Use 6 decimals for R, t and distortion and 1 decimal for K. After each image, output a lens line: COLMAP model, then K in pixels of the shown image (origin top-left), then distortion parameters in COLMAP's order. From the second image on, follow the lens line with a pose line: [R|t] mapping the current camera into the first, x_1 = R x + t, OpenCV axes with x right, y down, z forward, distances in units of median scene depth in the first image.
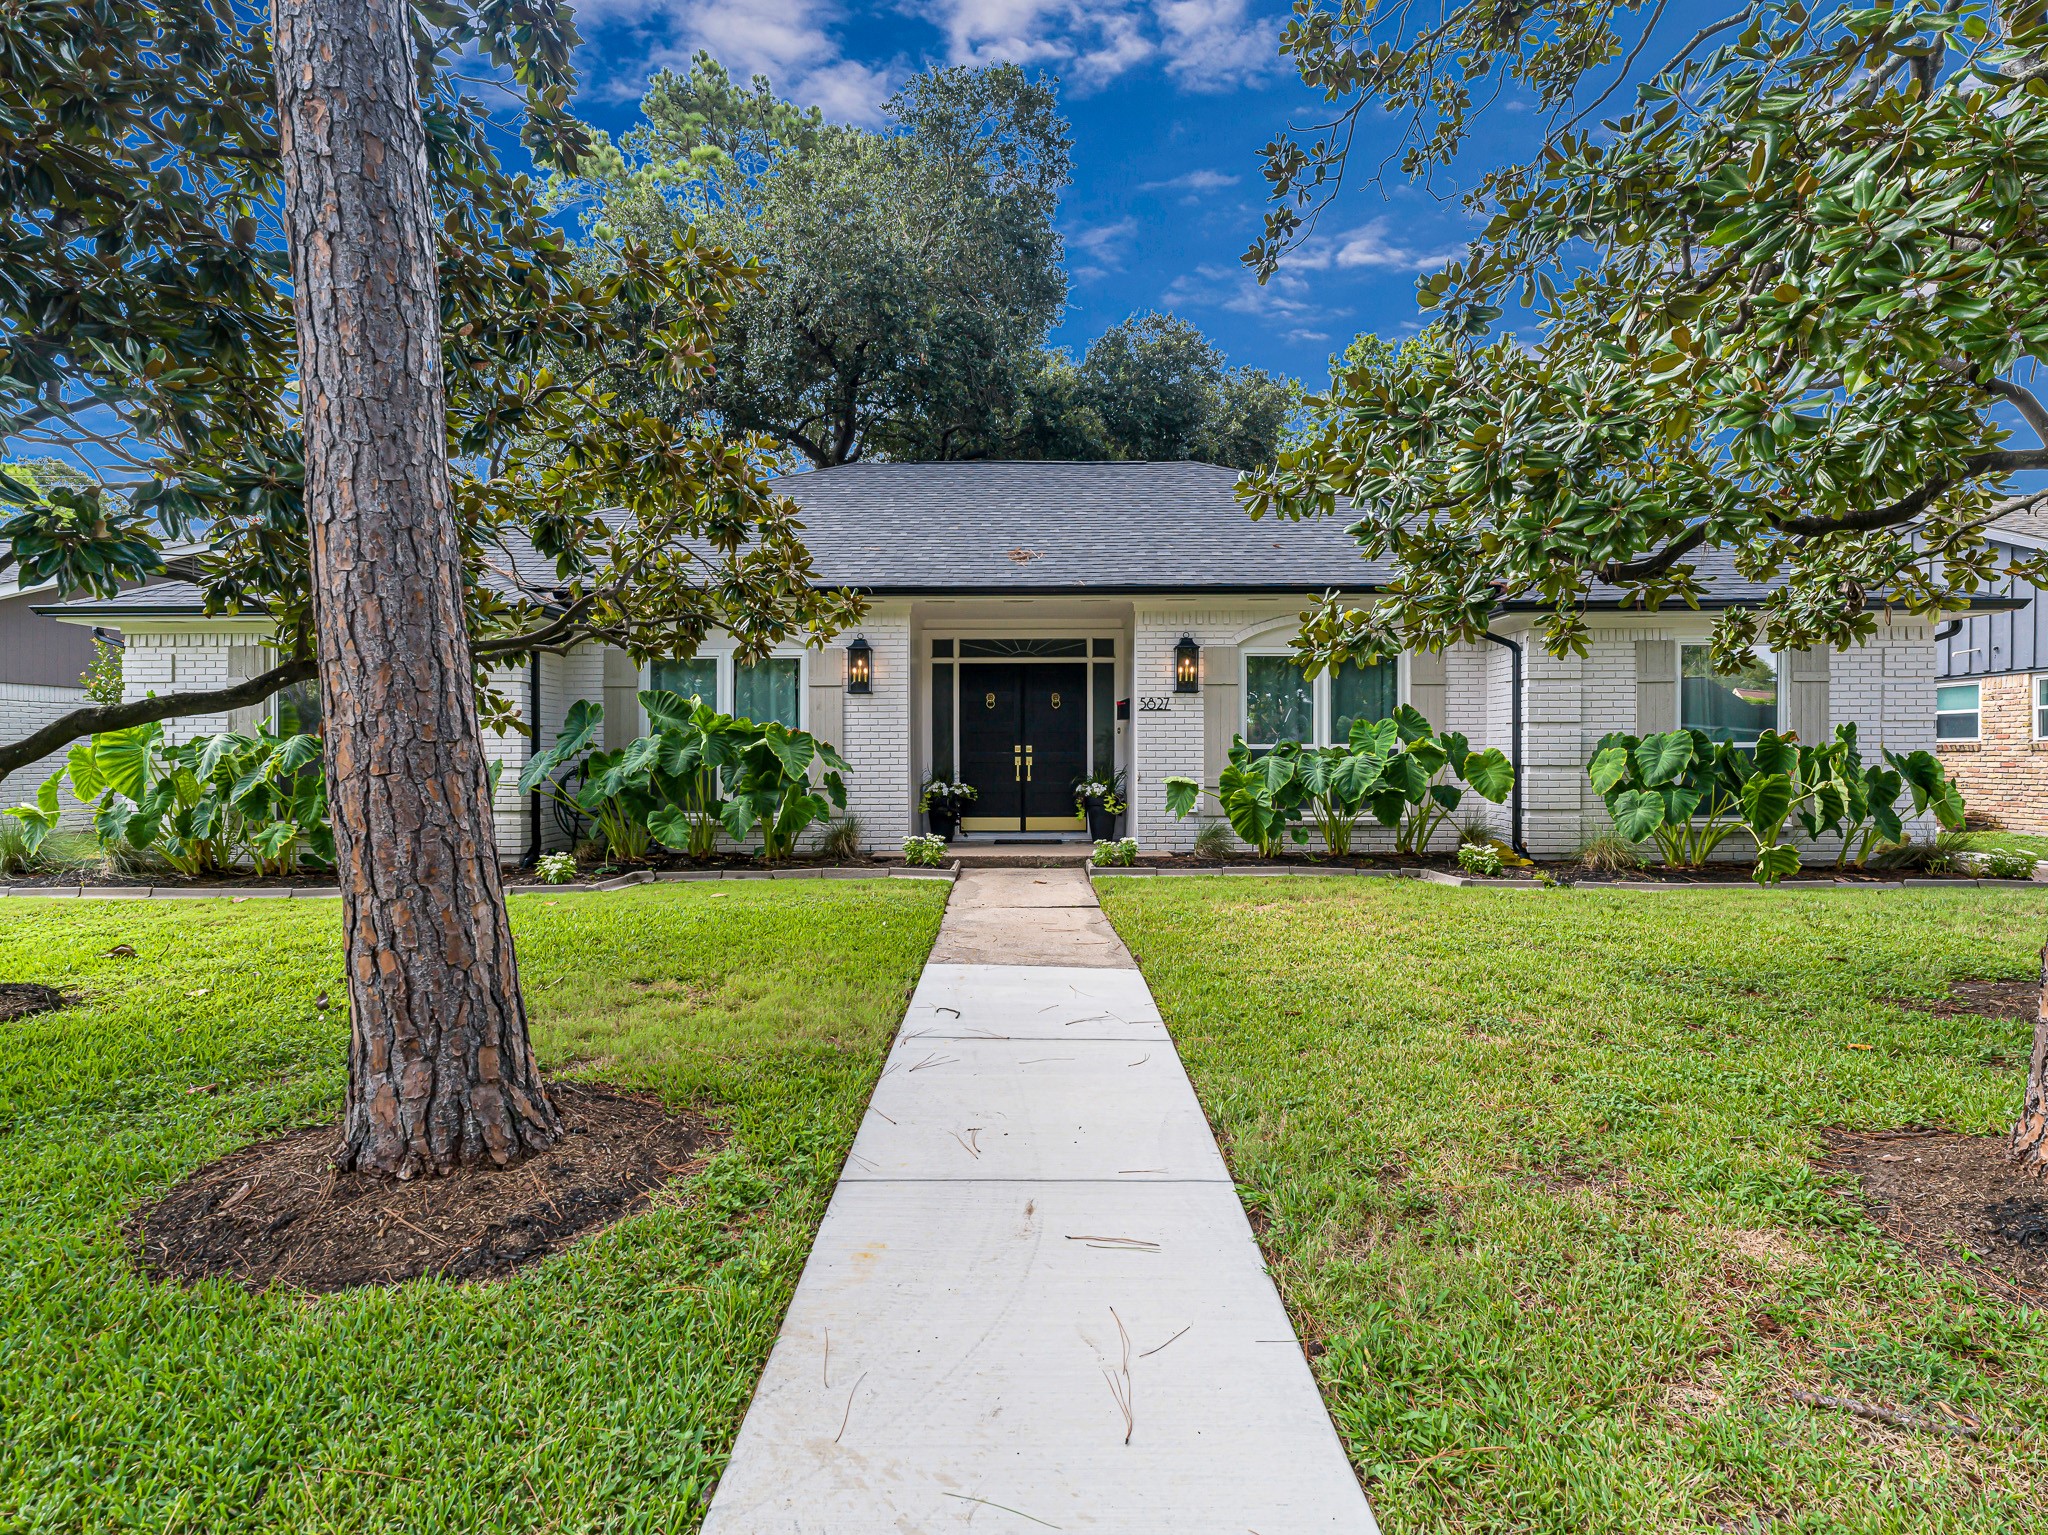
lens RADIAL K [[1050.1, 0, 1021.7], [0, 1050.1, 768.0], [0, 0, 1]] dist [0.004649, -0.001208]
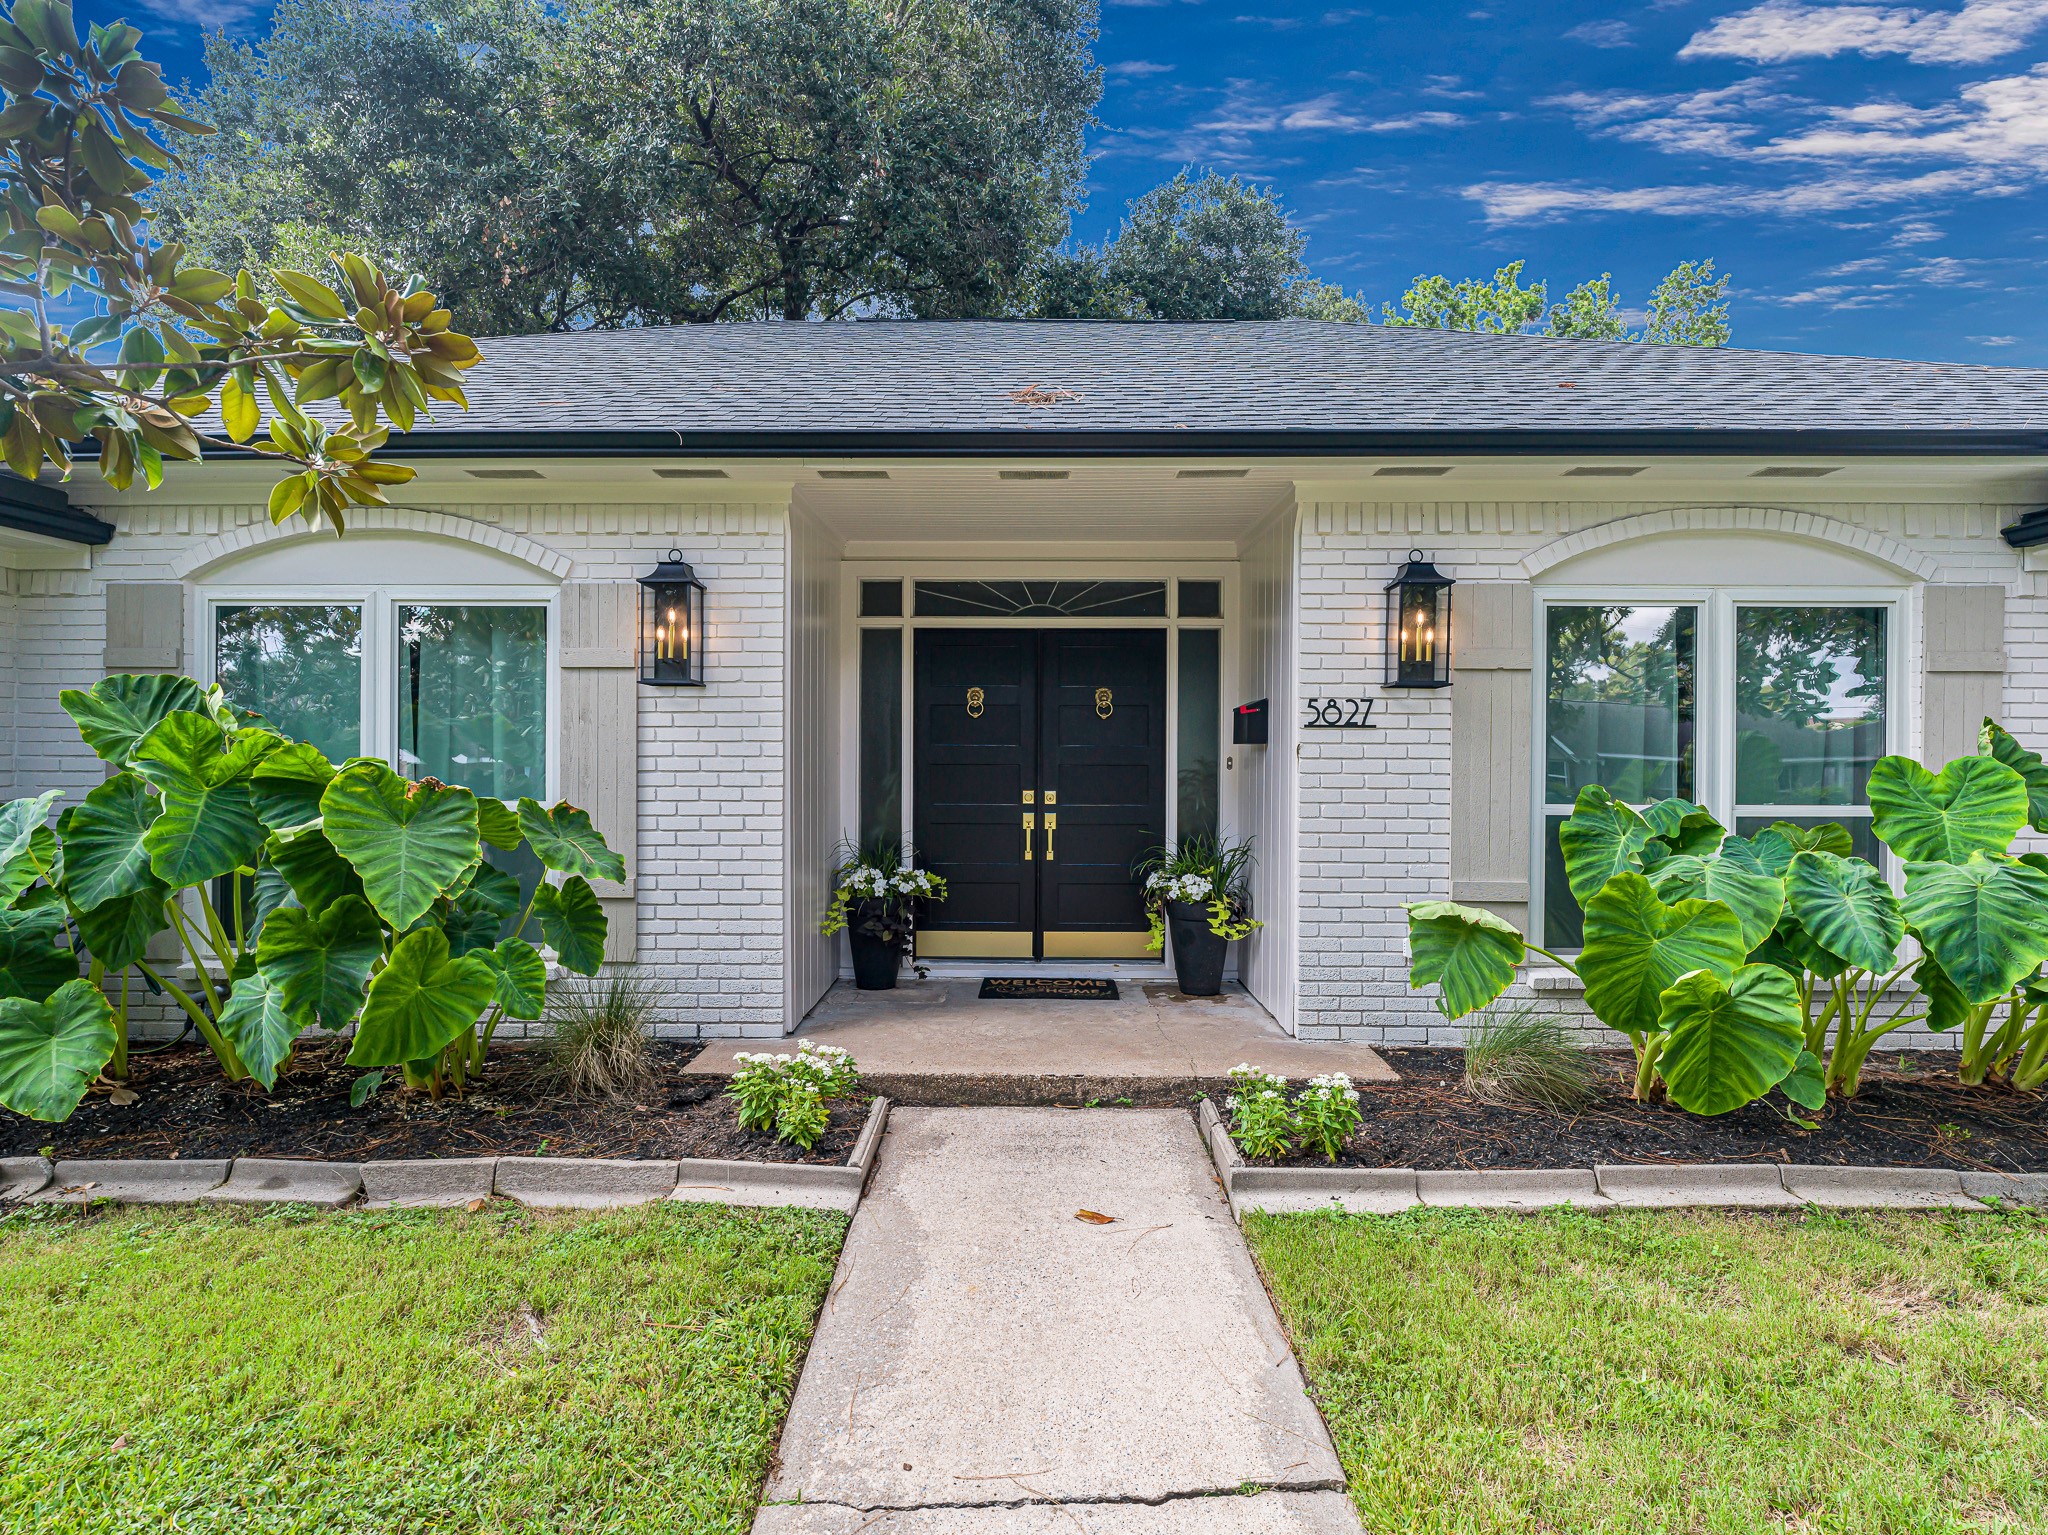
lens RADIAL K [[1050.1, 0, 1026.3], [0, 1050.1, 764.9], [0, 0, 1]] dist [0.004649, -0.001208]
pose [[0.999988, 0.004913, -0.000499, -0.004851], [-0.004914, 0.999986, -0.002120, -0.033948], [0.000488, 0.002123, 0.999998, 0.506634]]
